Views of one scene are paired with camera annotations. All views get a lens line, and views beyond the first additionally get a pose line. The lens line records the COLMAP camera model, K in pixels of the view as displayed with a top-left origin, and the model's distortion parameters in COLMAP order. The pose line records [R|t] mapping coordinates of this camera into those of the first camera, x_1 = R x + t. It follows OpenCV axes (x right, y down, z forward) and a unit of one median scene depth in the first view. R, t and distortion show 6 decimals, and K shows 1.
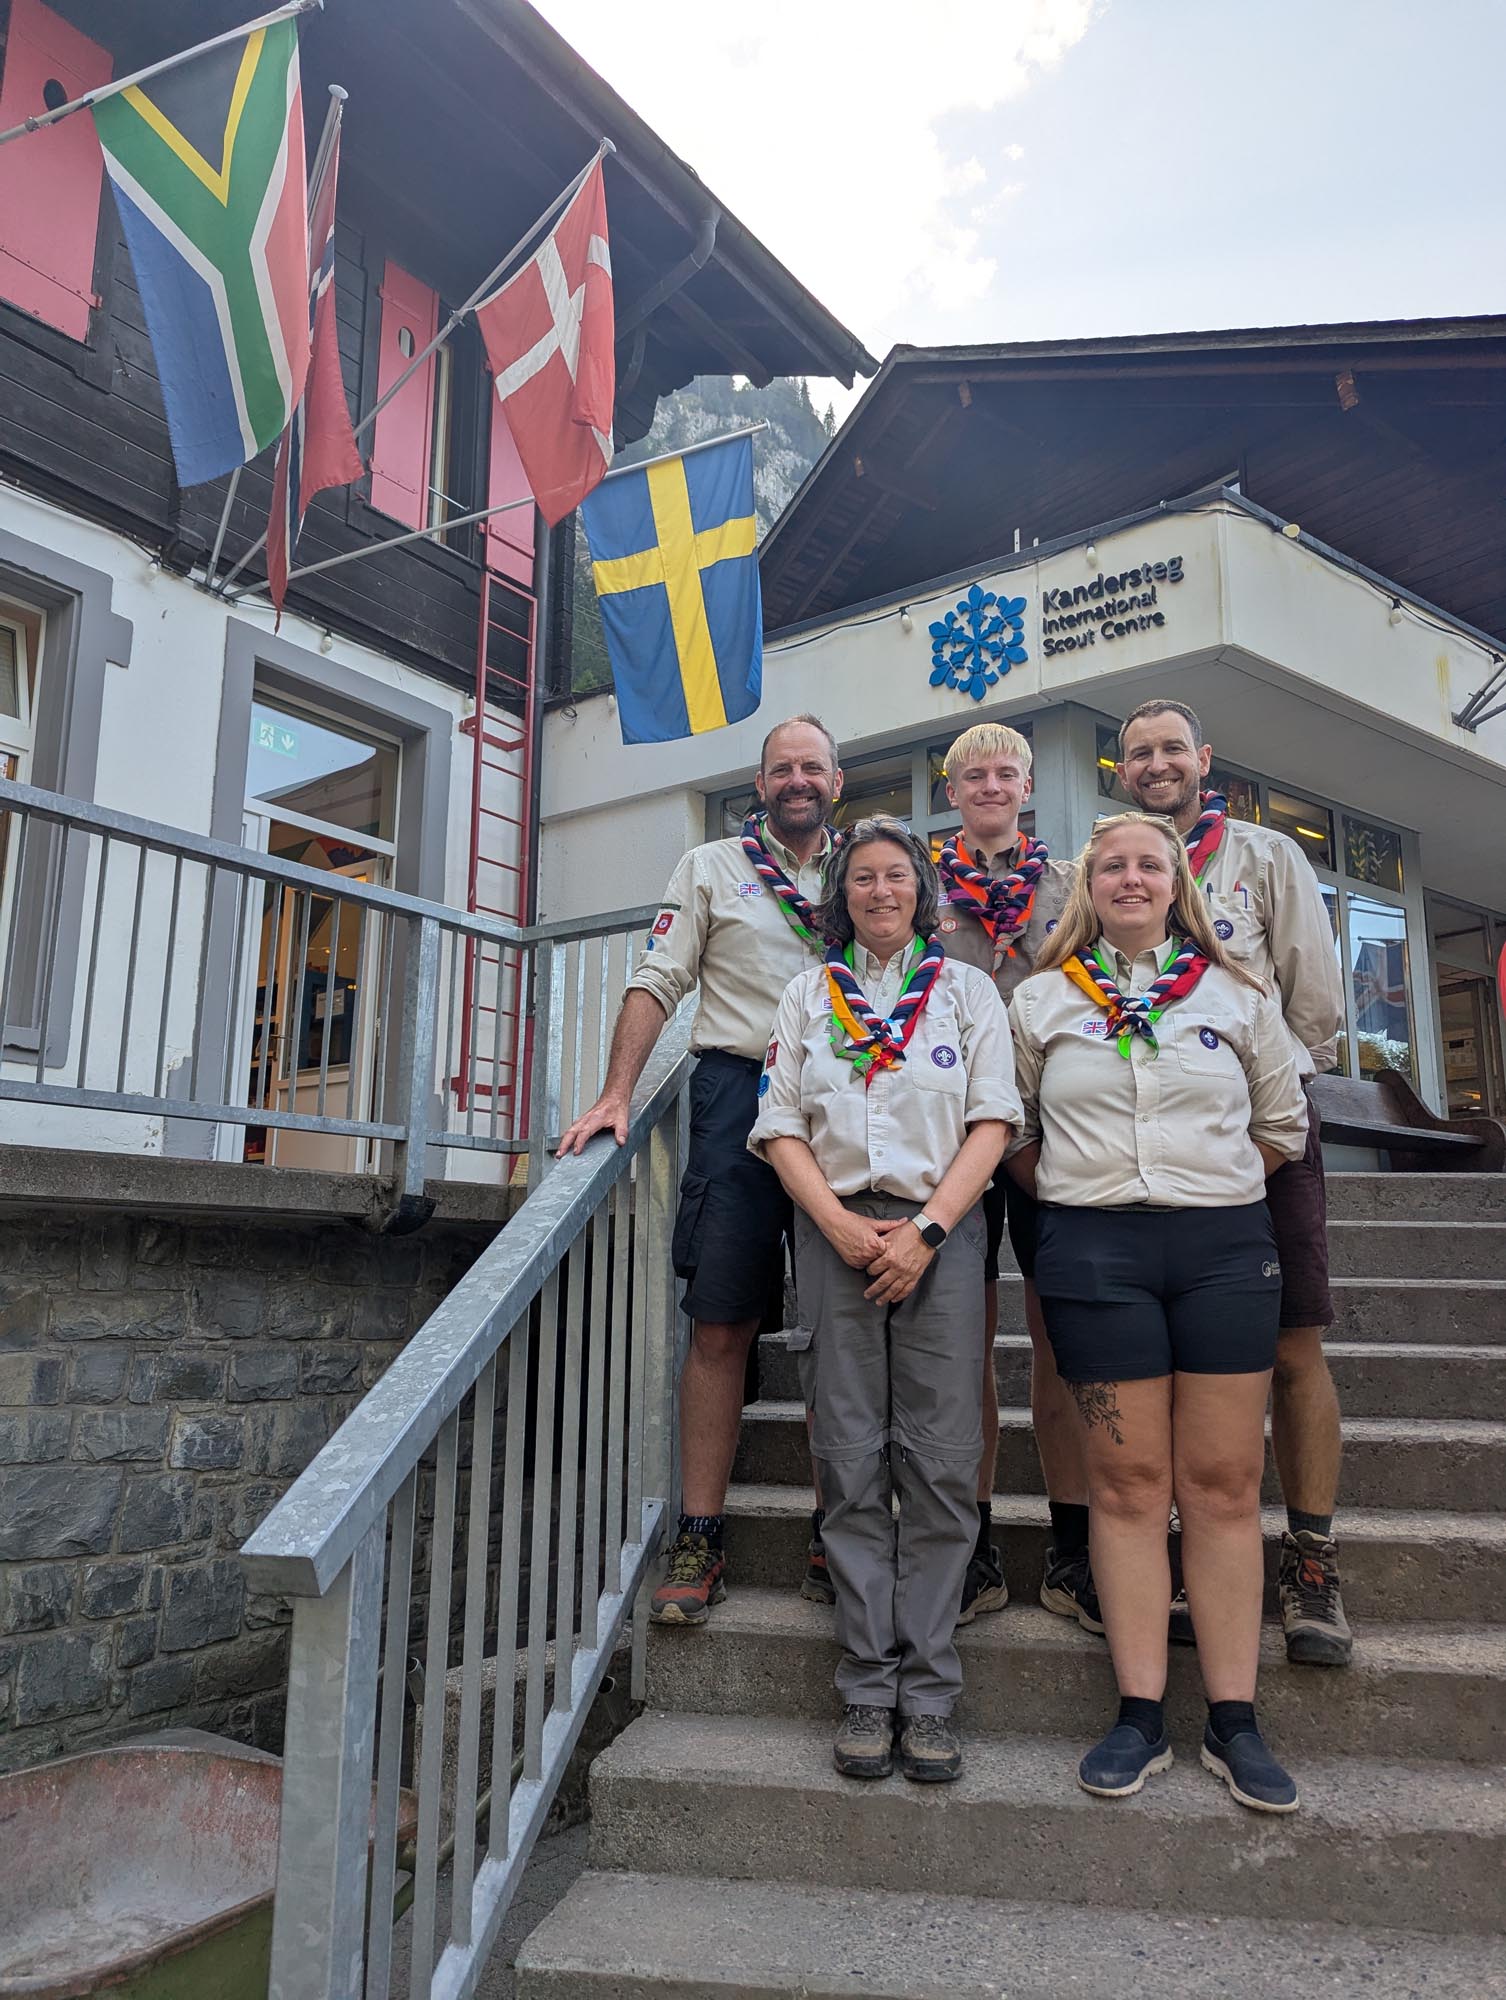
lens RADIAL K [[1408.0, 0, 743.0], [0, 1408.0, 1017.3], [0, 0, 1]] dist [0.042012, -0.018477]
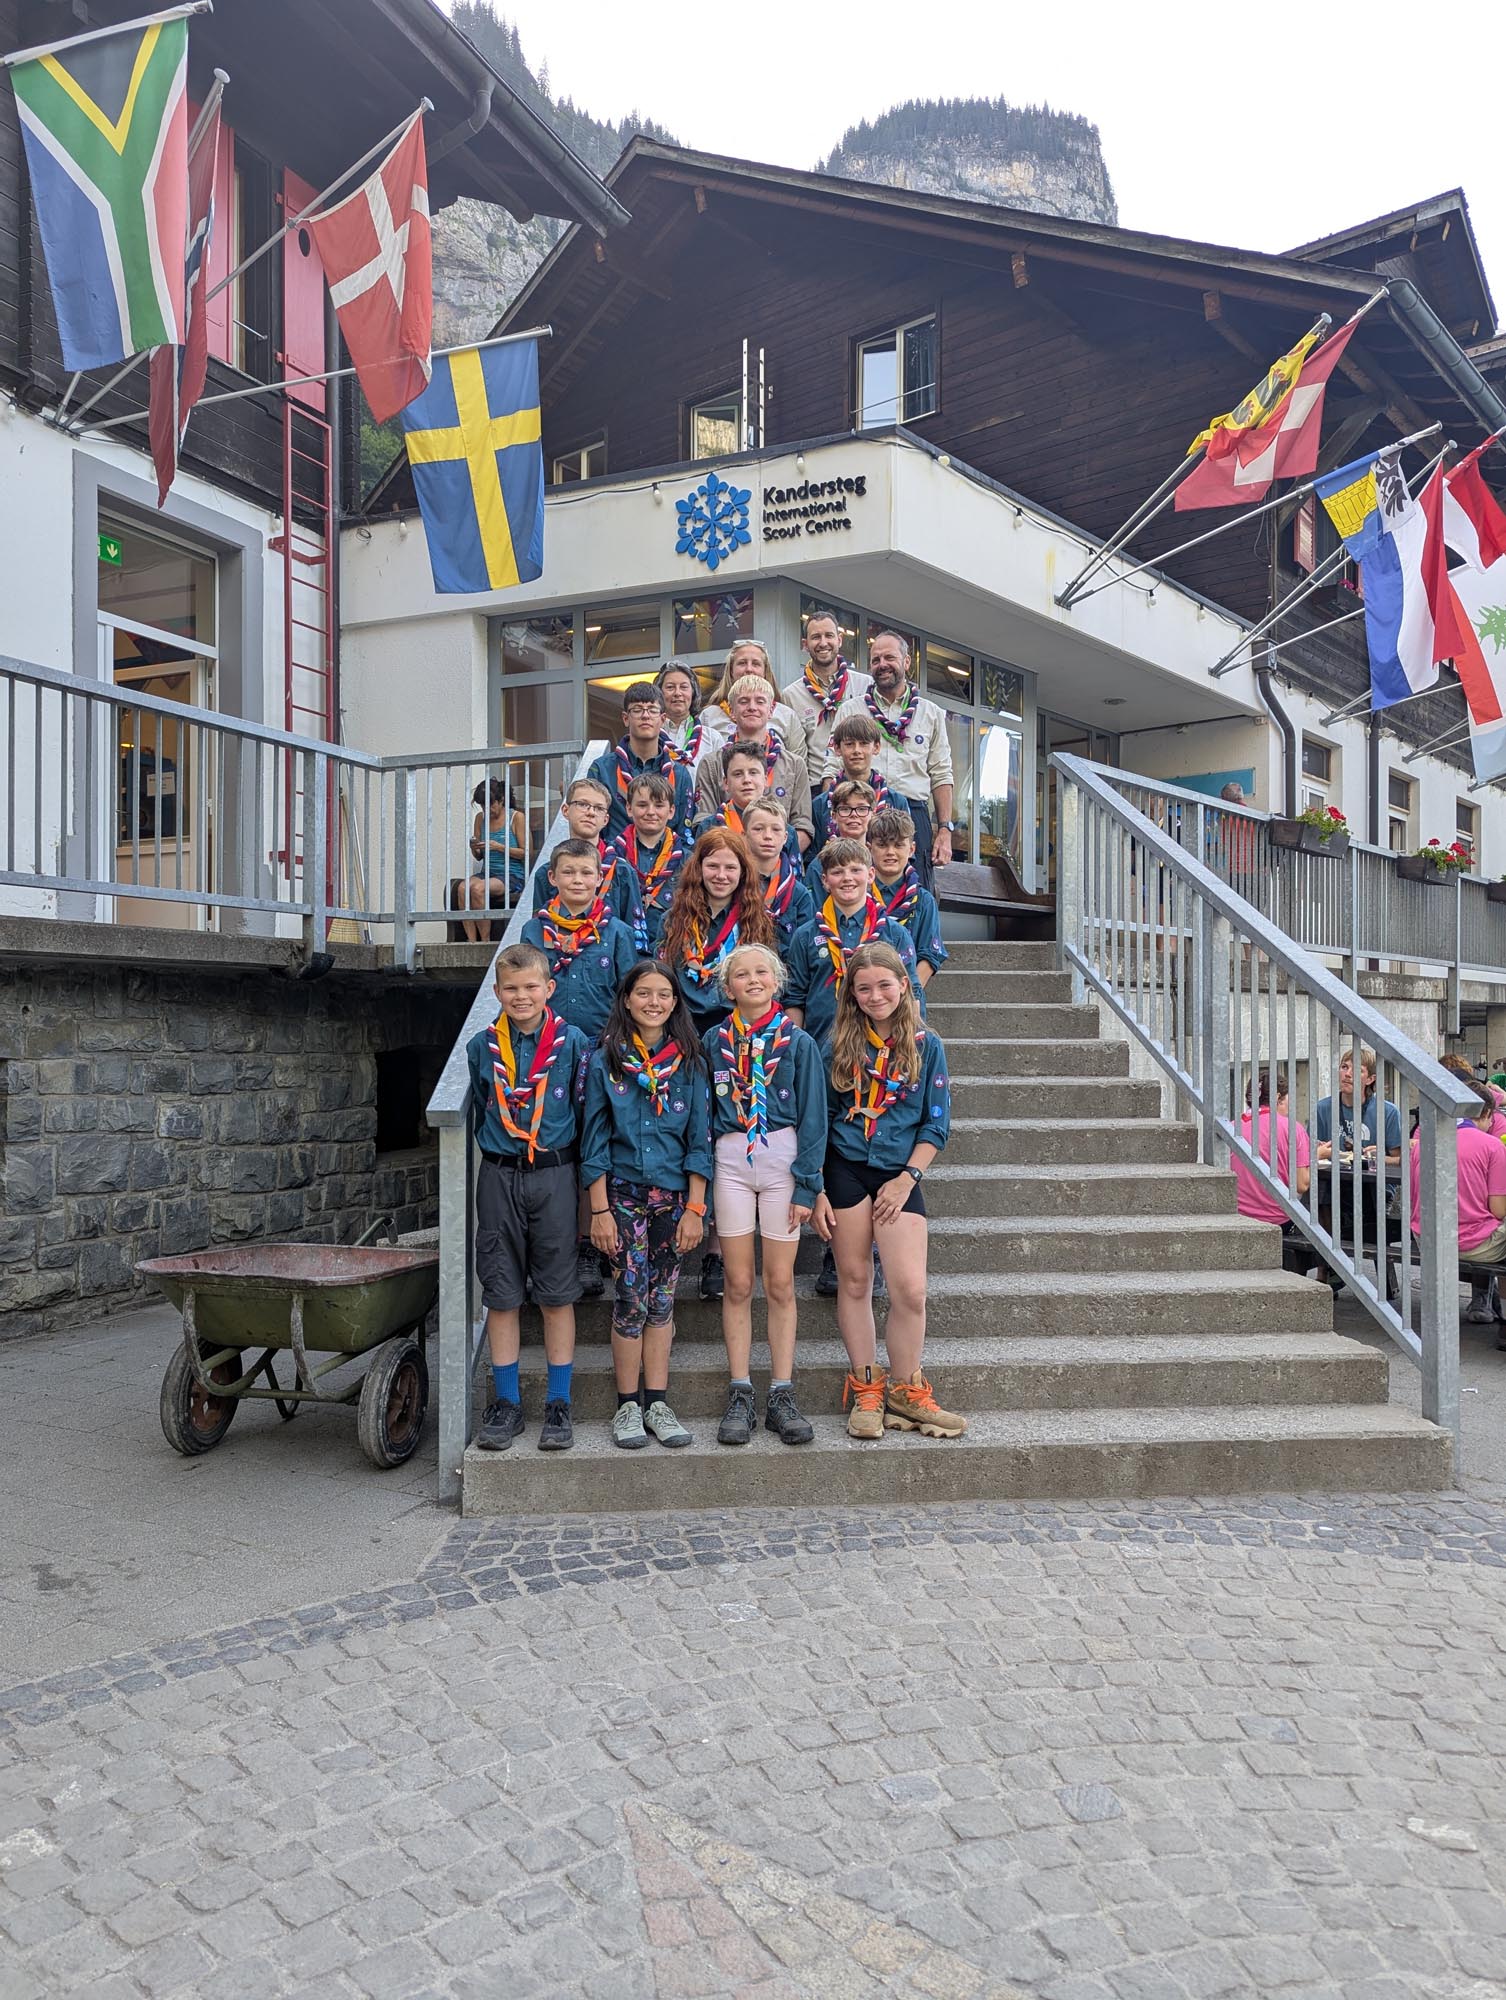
lens RADIAL K [[1408.0, 0, 756.3], [0, 1408.0, 1003.1], [0, 0, 1]] dist [0.042012, -0.018477]
pose [[0.978037, -0.006417, 0.208333, -0.068781], [-0.029495, 0.985207, 0.168811, -0.054536], [-0.206335, -0.171248, 0.963380, -0.332939]]
